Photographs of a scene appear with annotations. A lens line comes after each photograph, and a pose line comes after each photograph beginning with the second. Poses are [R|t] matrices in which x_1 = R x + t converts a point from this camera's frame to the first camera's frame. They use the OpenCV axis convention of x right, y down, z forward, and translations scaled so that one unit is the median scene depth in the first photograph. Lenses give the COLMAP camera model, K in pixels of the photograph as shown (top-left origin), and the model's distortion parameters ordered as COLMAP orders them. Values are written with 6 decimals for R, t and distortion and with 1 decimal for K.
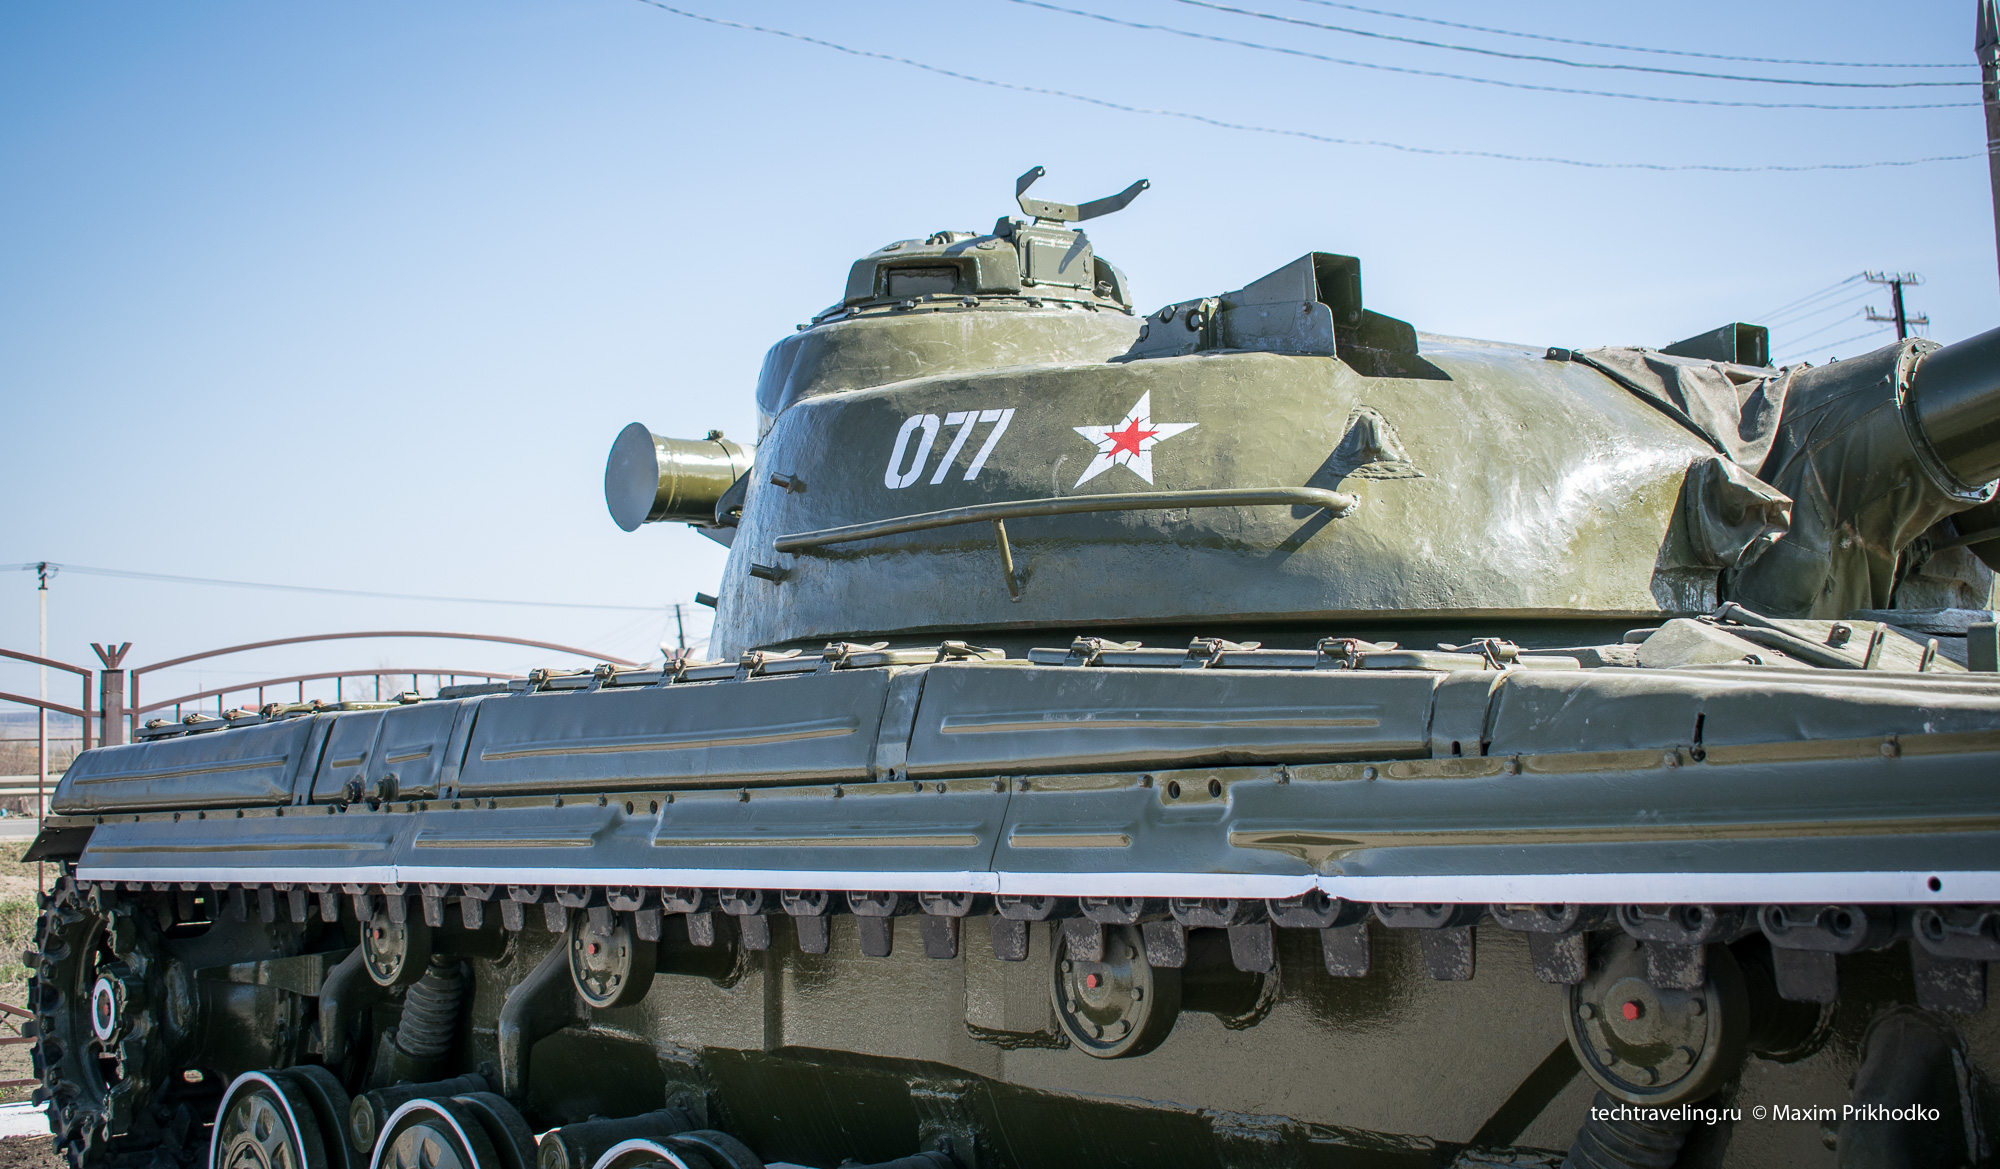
lens RADIAL K [[2471.7, 0, 1000.8], [0, 2471.7, 568.4], [0, 0, 1]] dist [0.002202, 0.000000]
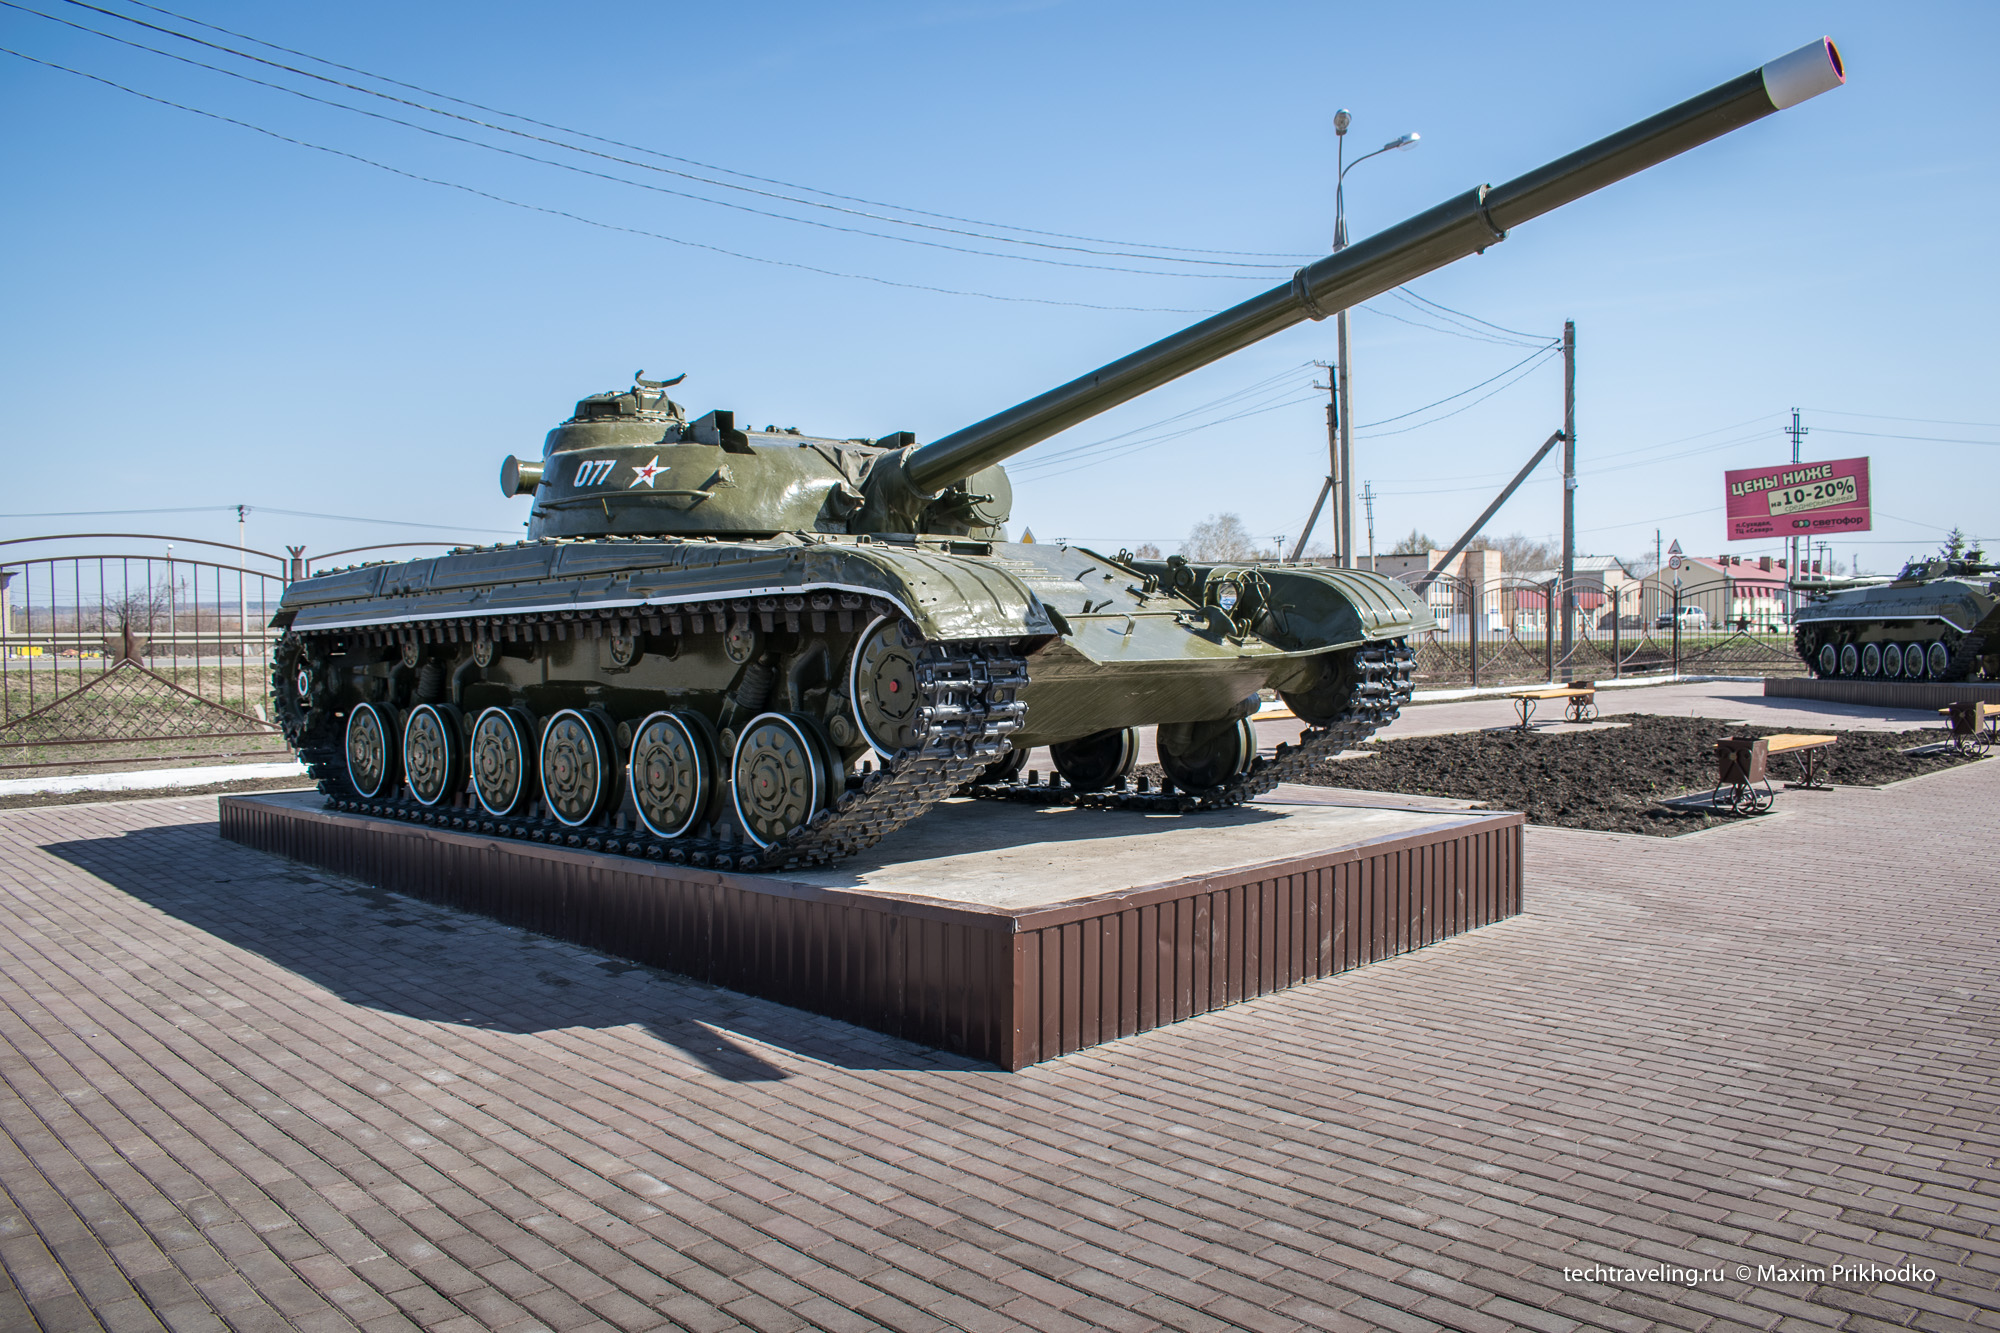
lens RADIAL K [[1540.9, 0, 1002.9], [0, 1540.9, 688.0], [0, 0, 1]] dist [-0.074922, 0.001284]
pose [[0.995099, 0.012119, 0.098143, 0.267329], [-0.022642, 0.994019, 0.106830, 0.000150], [-0.096262, -0.108528, 0.989422, -0.818382]]
